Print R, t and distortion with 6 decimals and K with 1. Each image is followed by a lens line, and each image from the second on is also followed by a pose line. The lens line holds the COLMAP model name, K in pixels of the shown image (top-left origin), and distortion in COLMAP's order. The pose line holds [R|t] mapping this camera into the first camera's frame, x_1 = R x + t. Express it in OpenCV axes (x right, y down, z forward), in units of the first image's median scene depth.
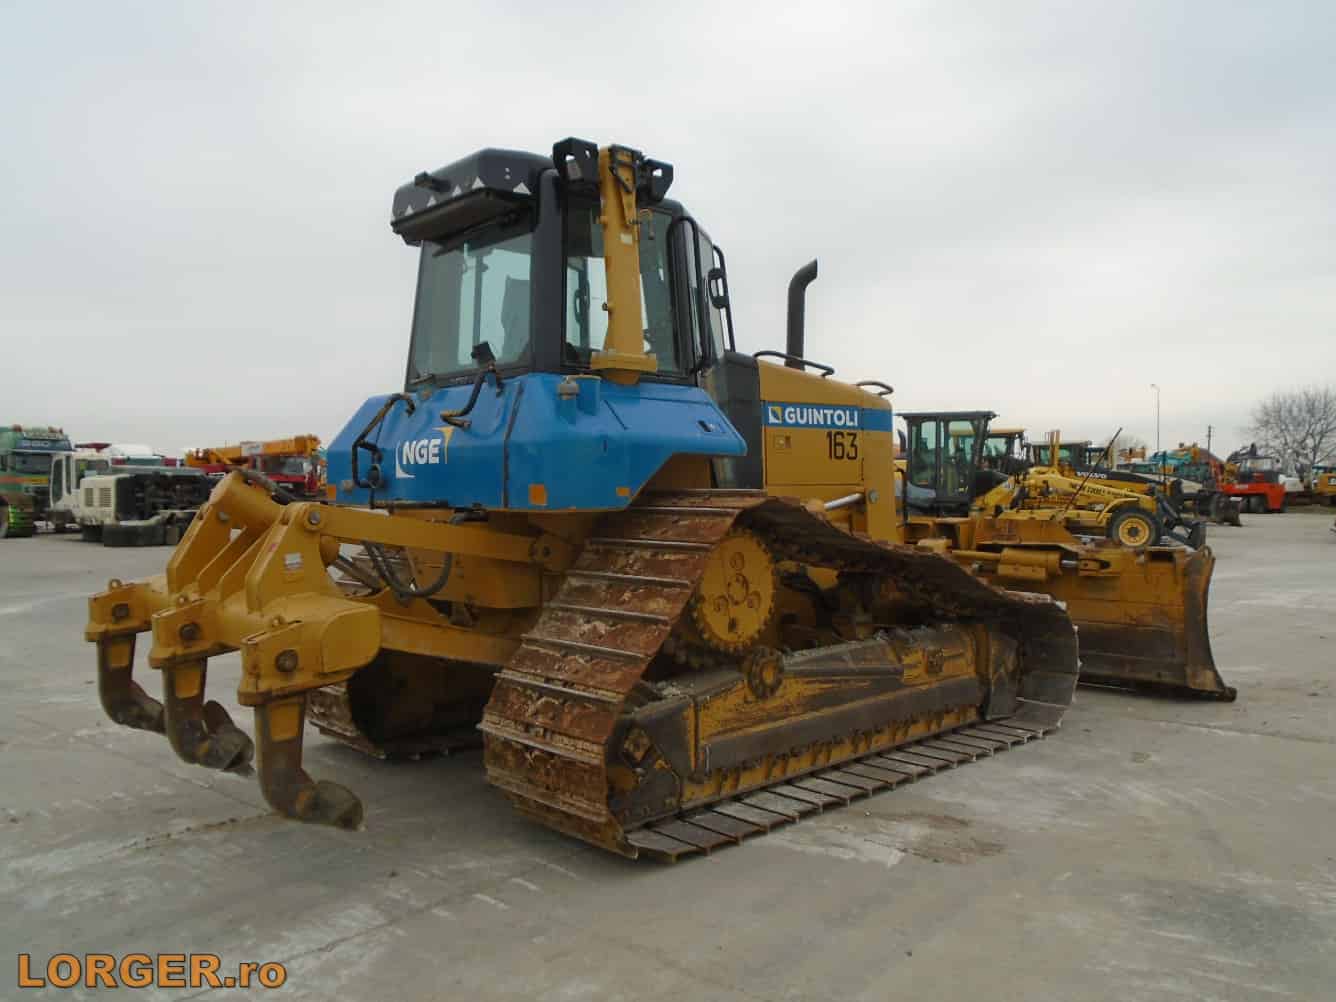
lens RADIAL K [[1030.7, 0, 663.7], [0, 1030.7, 496.9], [0, 0, 1]] dist [-0.005125, 0.000916]
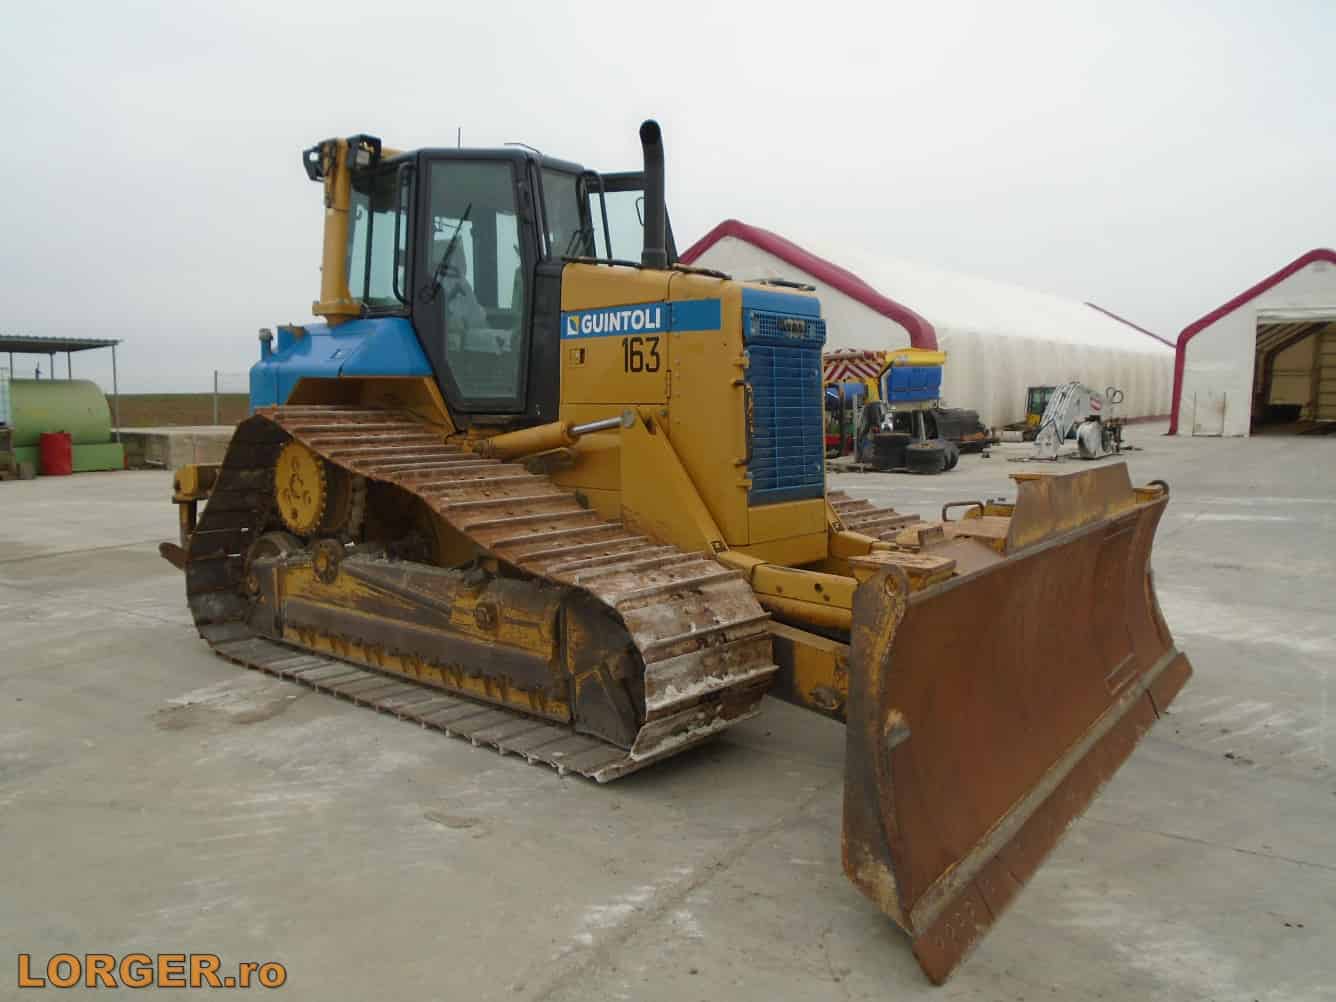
lens RADIAL K [[1030.7, 0, 663.7], [0, 1030.7, 496.9], [0, 0, 1]] dist [-0.005125, 0.000916]
pose [[0.118194, 0.095973, -0.988342, 1.278595], [-0.013262, 0.995382, 0.095070, -0.021446], [0.992902, 0.001871, 0.118921, 1.213462]]
